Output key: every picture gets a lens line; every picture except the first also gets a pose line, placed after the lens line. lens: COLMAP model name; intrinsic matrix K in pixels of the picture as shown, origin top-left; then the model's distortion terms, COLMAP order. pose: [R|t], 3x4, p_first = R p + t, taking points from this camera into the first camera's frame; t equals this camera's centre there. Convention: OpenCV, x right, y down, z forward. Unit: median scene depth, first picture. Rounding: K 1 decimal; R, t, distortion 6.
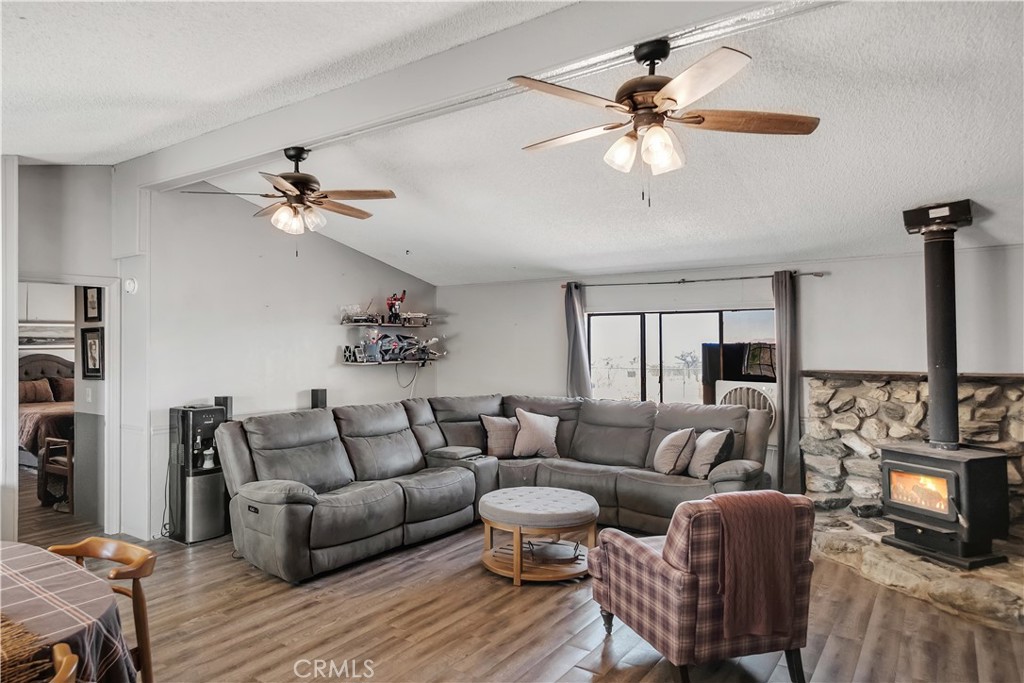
lens RADIAL K [[671.8, 0, 512.0], [0, 671.8, 341.5], [0, 0, 1]] dist [0.002588, 0.000161]
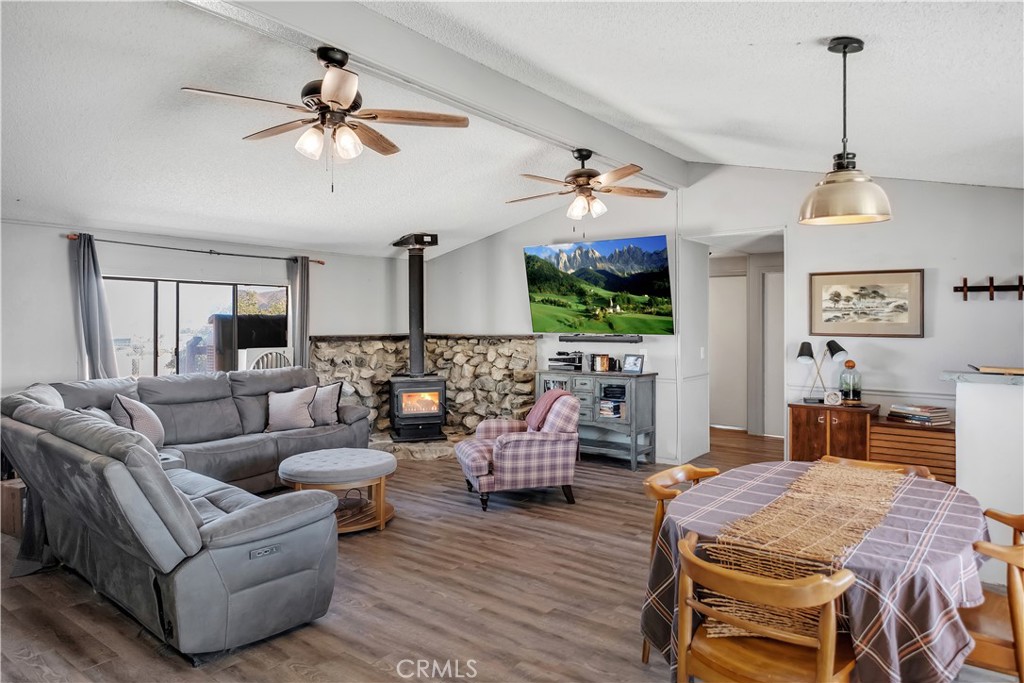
lens RADIAL K [[671.8, 0, 512.0], [0, 671.8, 341.5], [0, 0, 1]] dist [0.002588, 0.000161]
pose [[0.003165, -0.025974, 0.999658, -1.063766], [-0.001661, 0.999661, 0.025979, 0.024161], [-0.999994, -0.001743, 0.003121, 0.767027]]
